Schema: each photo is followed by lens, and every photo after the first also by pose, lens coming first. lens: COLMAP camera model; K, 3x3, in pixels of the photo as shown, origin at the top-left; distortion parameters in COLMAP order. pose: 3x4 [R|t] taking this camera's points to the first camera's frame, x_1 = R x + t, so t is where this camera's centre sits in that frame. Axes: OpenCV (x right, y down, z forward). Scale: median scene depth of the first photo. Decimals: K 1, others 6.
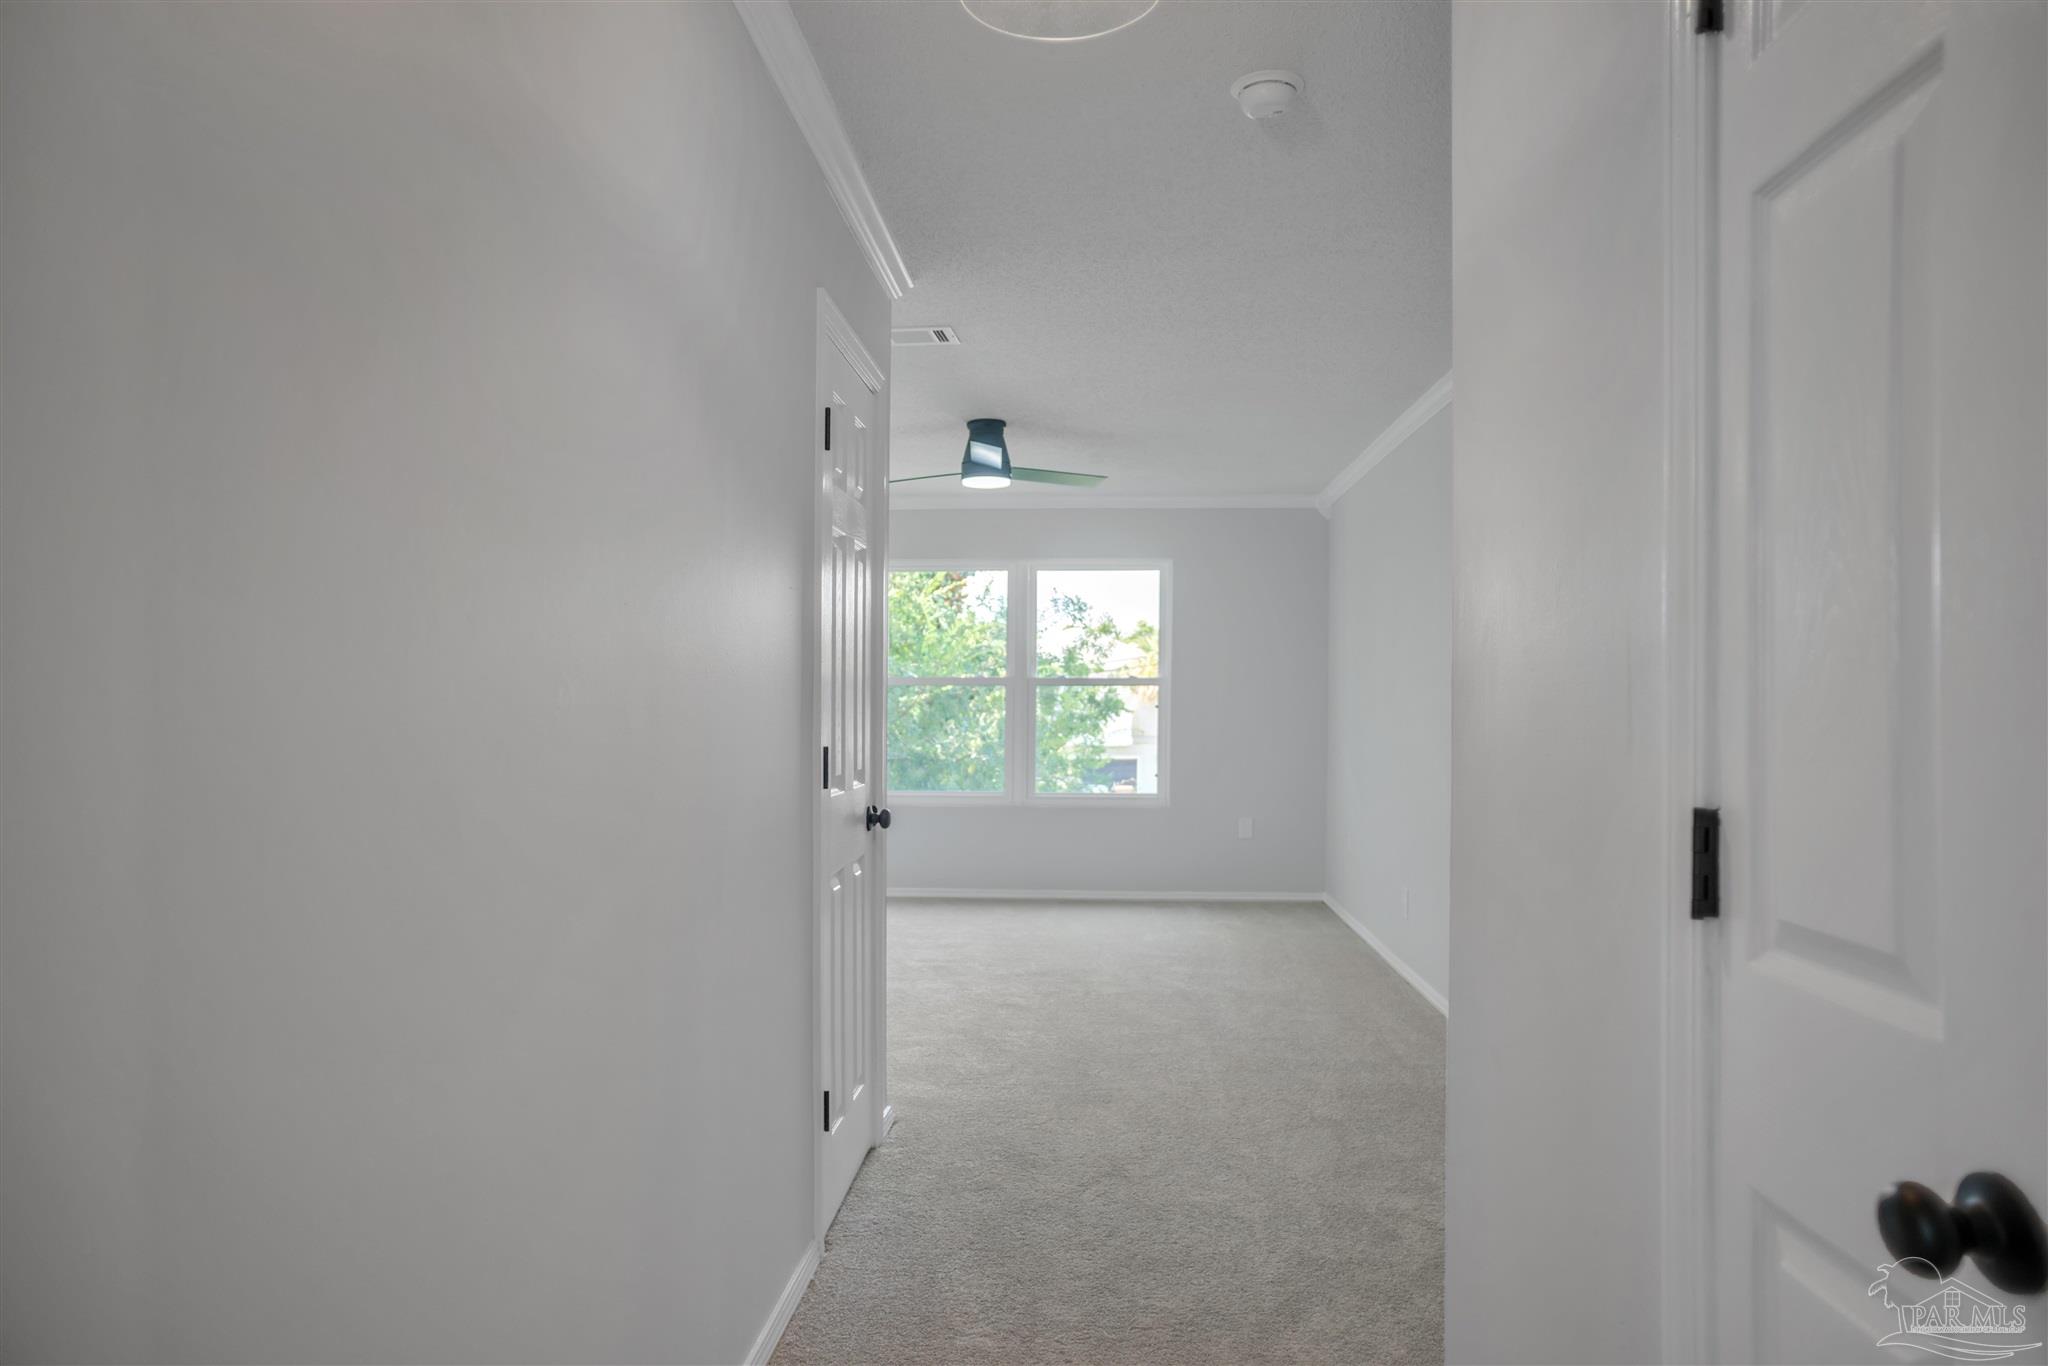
lens RADIAL K [[1189.5, 0, 1023.3], [0, 1189.5, 725.0], [0, 0, 1]] dist [-0.062084, 0.001166]
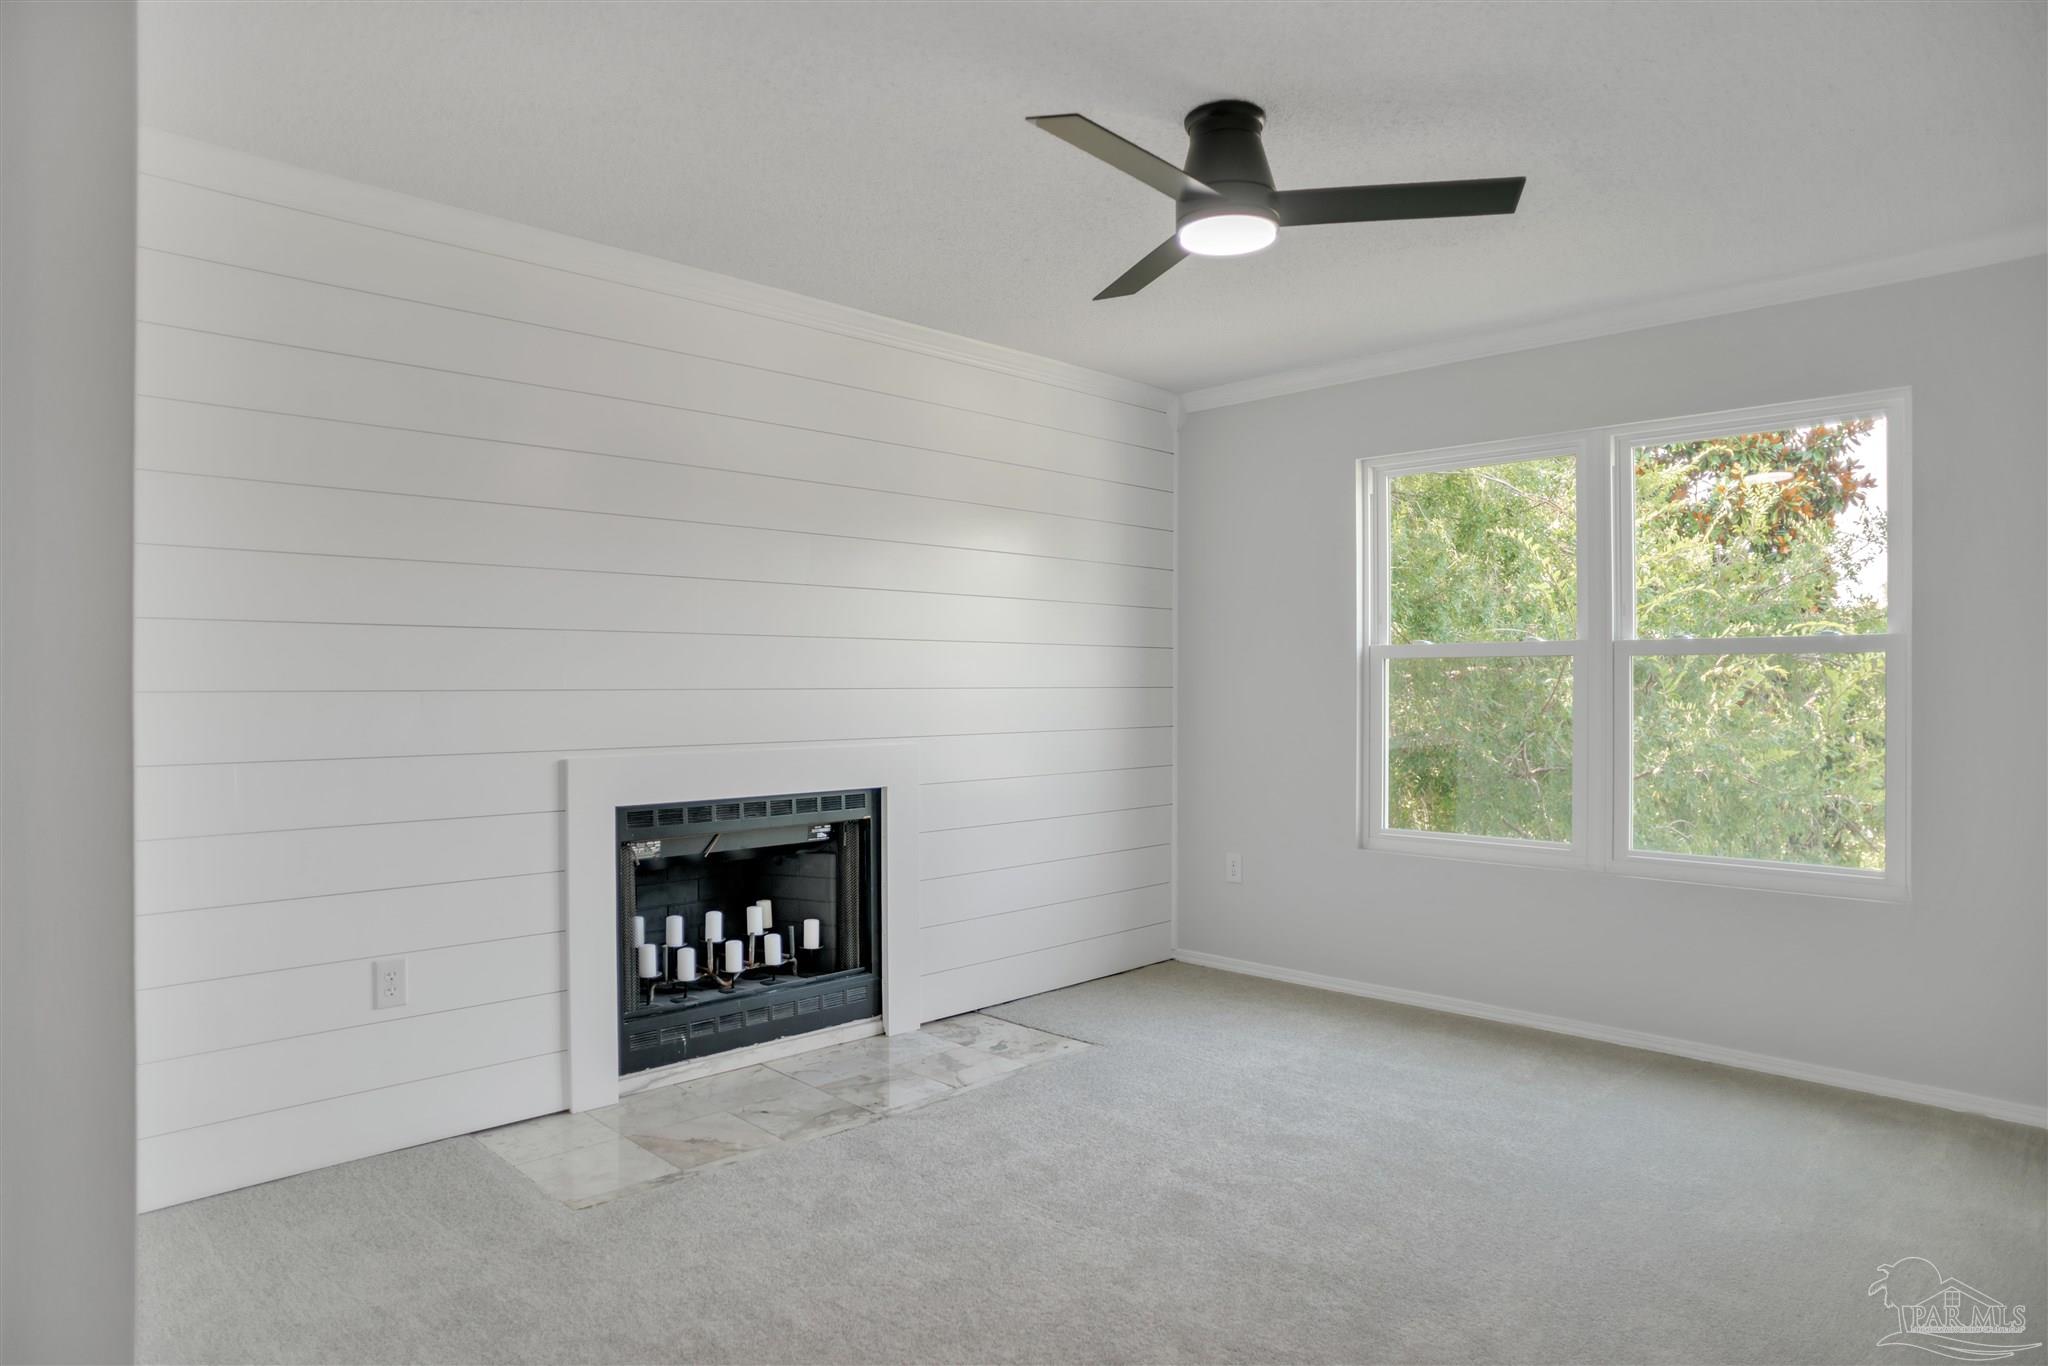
lens RADIAL K [[1221.0, 0, 1036.4], [0, 1221.0, 681.1], [0, 0, 1]] dist [-0.116517, 0.086102]
pose [[0.753920, -0.005105, -0.656946, 0.224395], [-0.006233, 0.999869, -0.014923, -0.014884], [0.656936, 0.015346, 0.753790, 0.549566]]
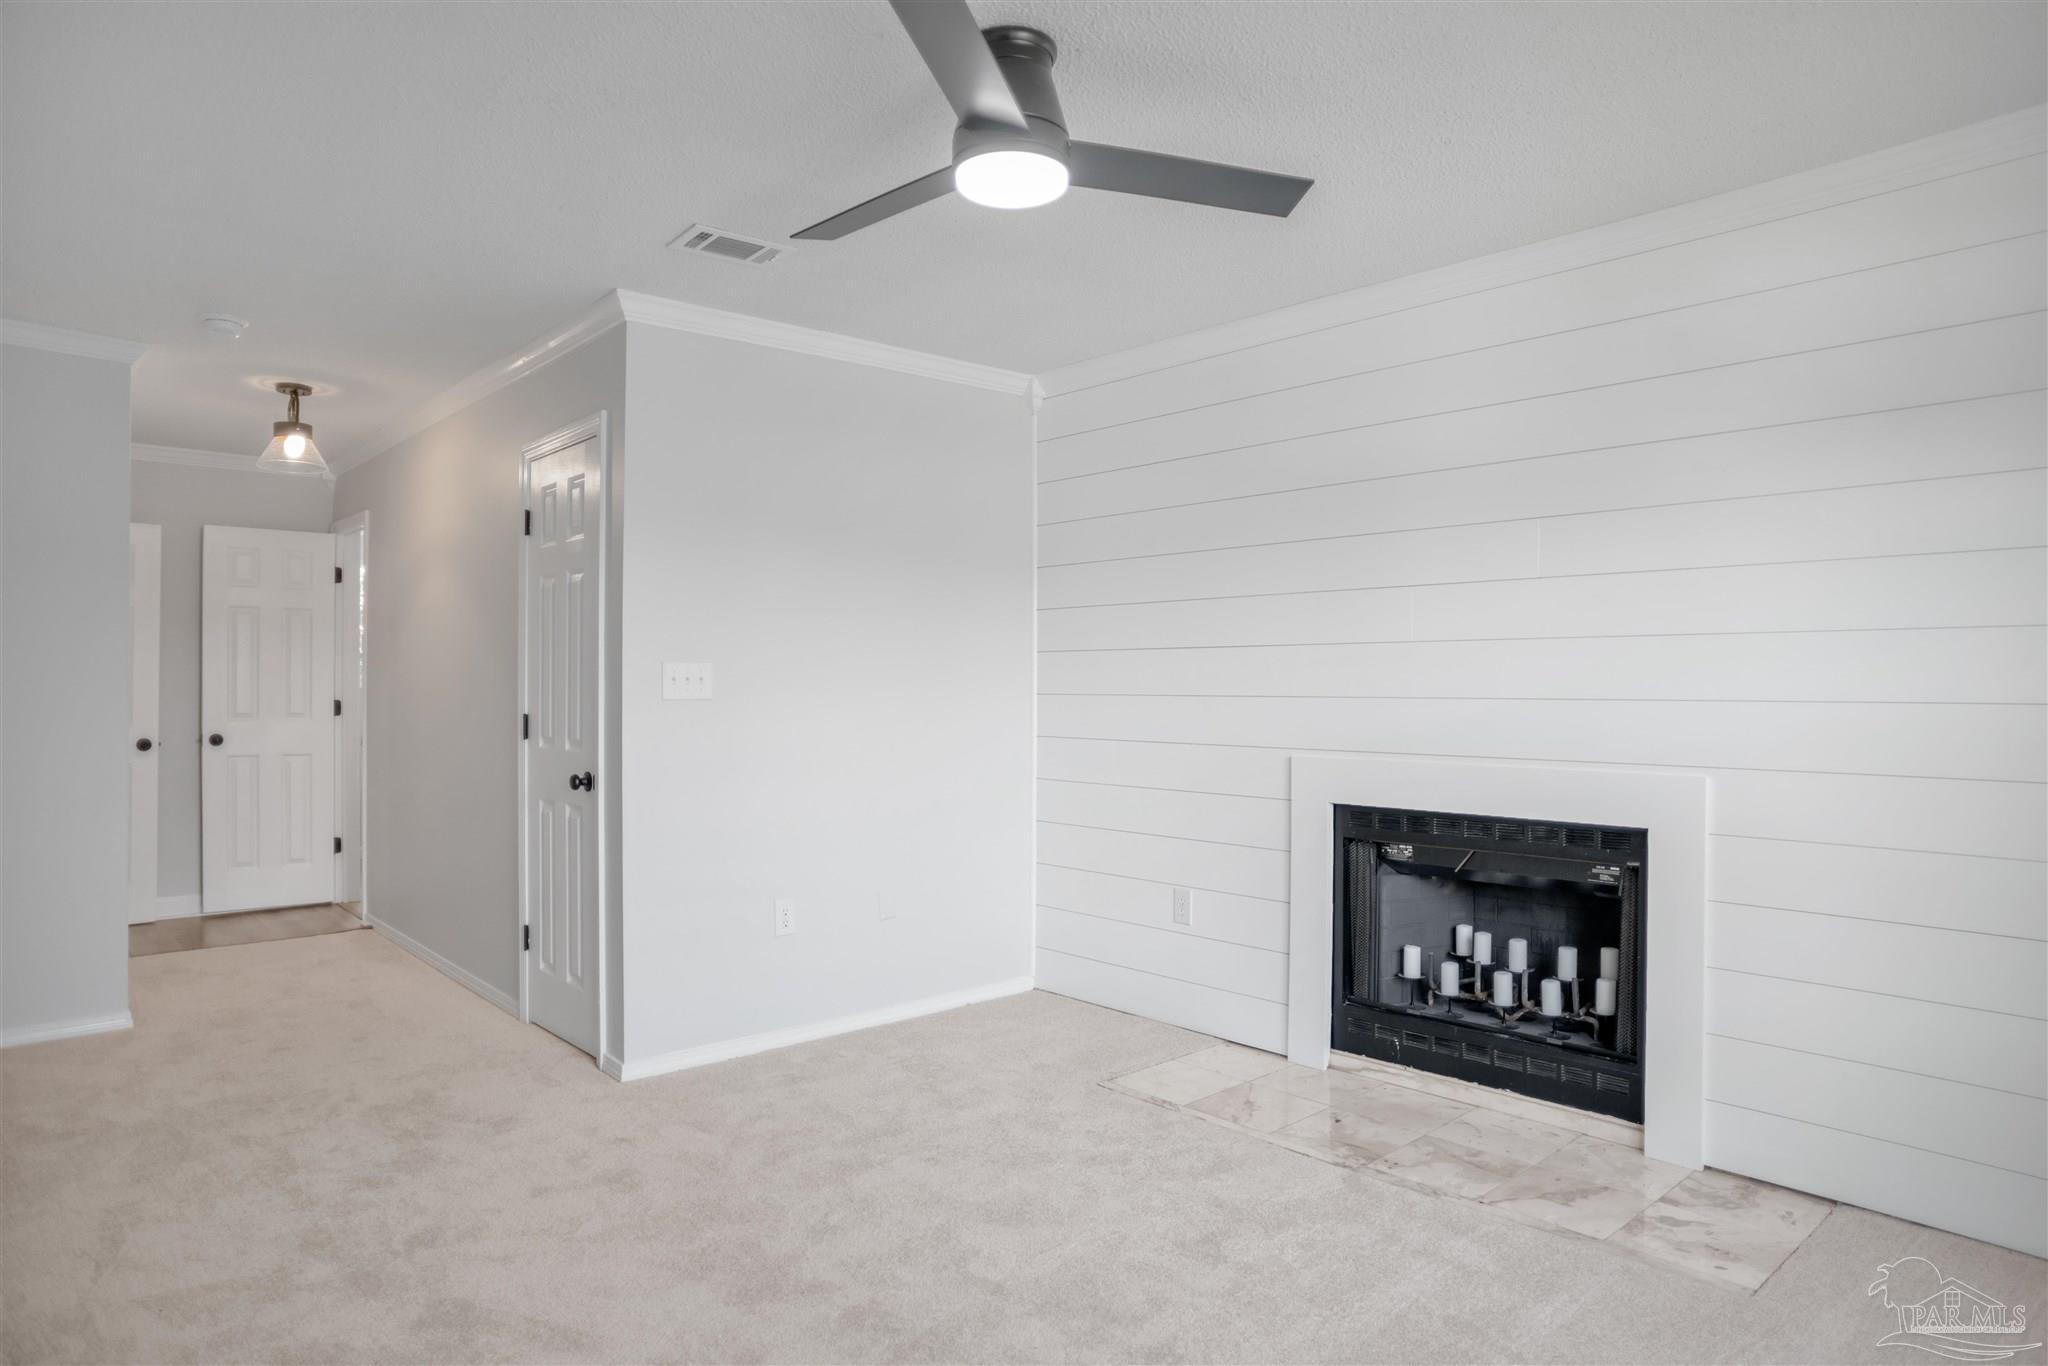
lens RADIAL K [[1221.0, 0, 1036.4], [0, 1221.0, 681.1], [0, 0, 1]] dist [-0.116517, 0.086102]
pose [[-0.691042, -0.002380, -0.722811, 0.263482], [-0.012207, 0.999890, 0.008378, -0.030155], [0.722711, 0.014613, -0.690995, 1.197181]]
